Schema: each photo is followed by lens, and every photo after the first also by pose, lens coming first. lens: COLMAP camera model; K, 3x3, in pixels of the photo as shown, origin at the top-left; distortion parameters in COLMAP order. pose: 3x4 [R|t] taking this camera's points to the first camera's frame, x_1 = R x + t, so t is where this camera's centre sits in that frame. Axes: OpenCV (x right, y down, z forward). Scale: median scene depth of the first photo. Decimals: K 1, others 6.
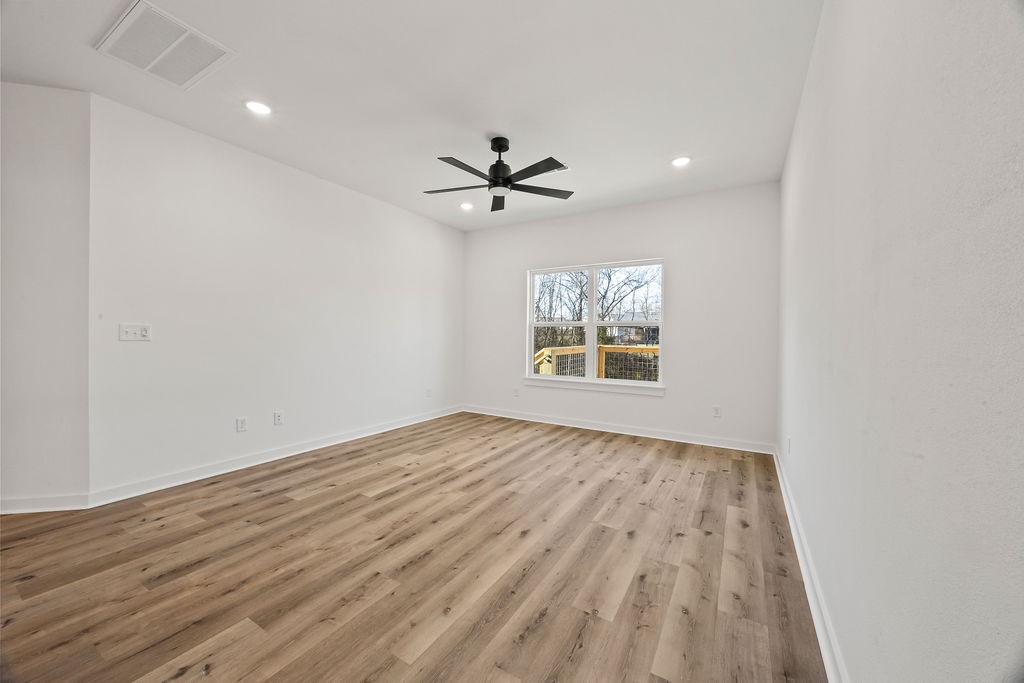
lens RADIAL K [[386.9, 0, 508.0], [0, 386.9, 350.8], [0, 0, 1]] dist [-0.004245, -0.000390]
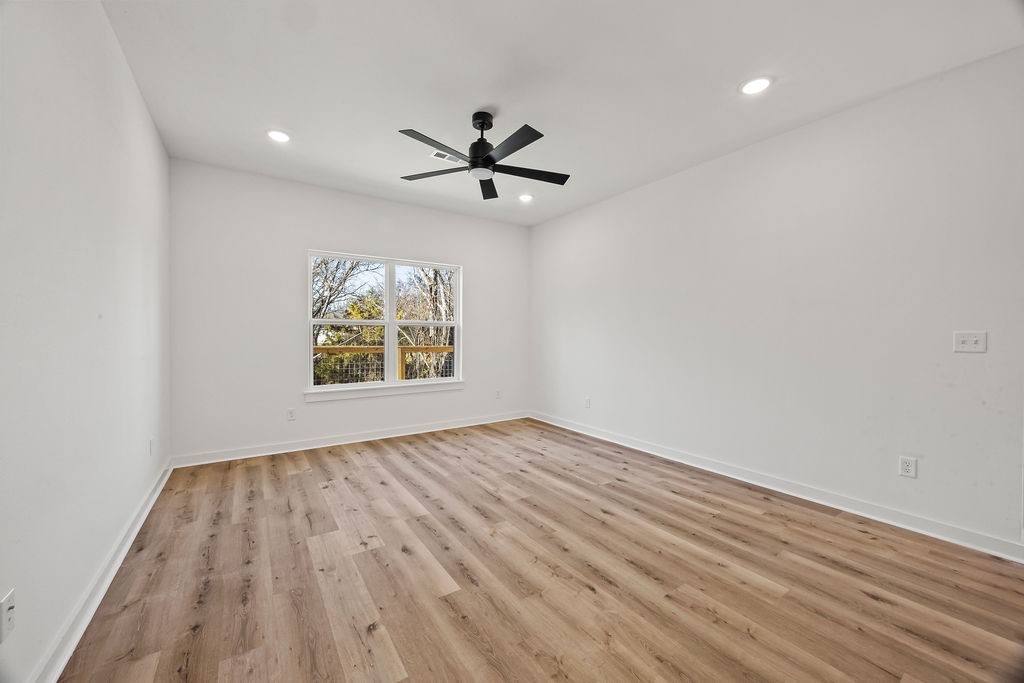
lens RADIAL K [[386.9, 0, 509.9], [0, 386.9, 334.1], [0, 0, 1]] dist [-0.004245, -0.000390]
pose [[0.408520, -0.005420, 0.912733, -0.877937], [0.037653, 0.999231, -0.010920, -0.036512], [-0.911972, 0.038828, 0.408410, 0.620801]]
